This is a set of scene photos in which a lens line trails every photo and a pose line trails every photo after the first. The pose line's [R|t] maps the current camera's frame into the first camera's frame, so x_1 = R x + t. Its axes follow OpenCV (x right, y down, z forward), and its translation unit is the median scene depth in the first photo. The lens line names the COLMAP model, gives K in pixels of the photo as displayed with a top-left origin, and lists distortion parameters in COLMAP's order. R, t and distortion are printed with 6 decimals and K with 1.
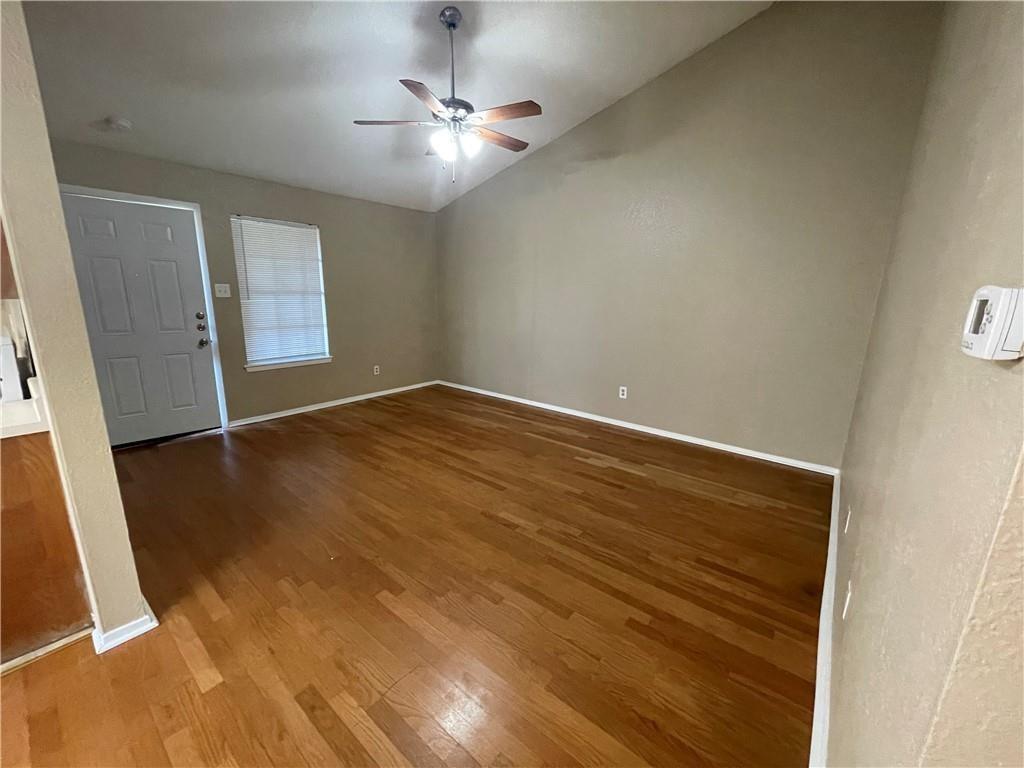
lens RADIAL K [[414.1, 0, 507.4], [0, 414.1, 383.9], [0, 0, 1]] dist [-0.006225, 0.001010]
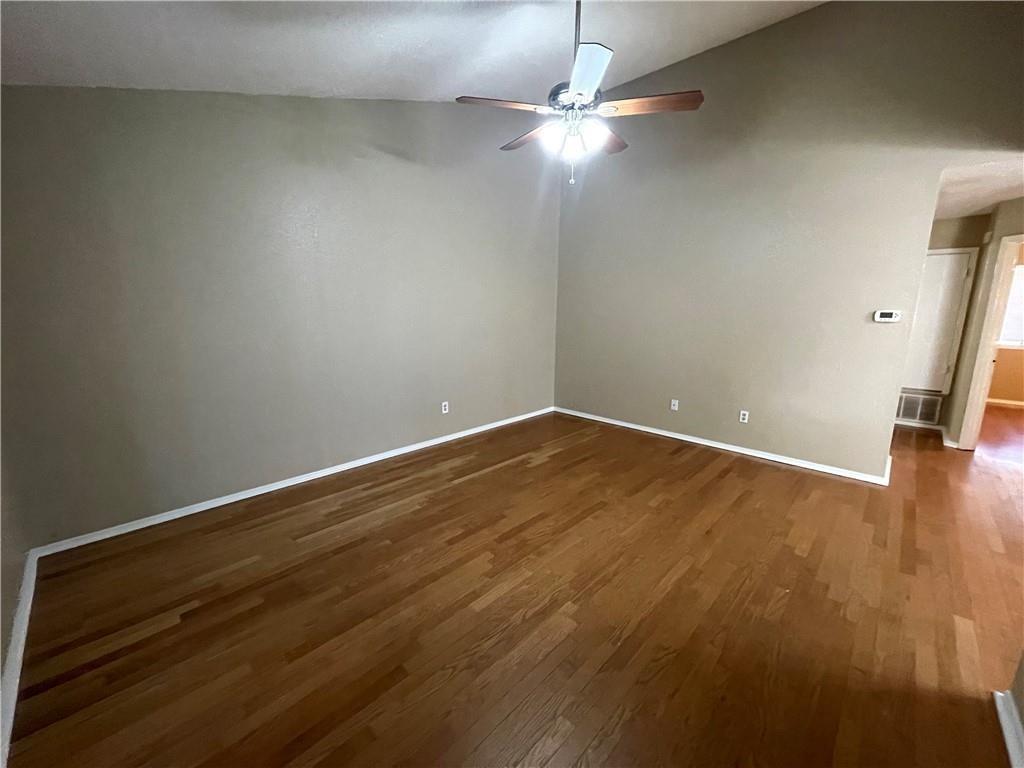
lens RADIAL K [[414.1, 0, 511.9], [0, 414.1, 382.8], [0, 0, 1]] dist [-0.006225, 0.001010]
pose [[0.076445, -0.204563, 0.975864, -0.801684], [0.213687, 0.959348, 0.184362, -0.222575], [-0.973907, 0.194436, 0.117050, 0.863913]]
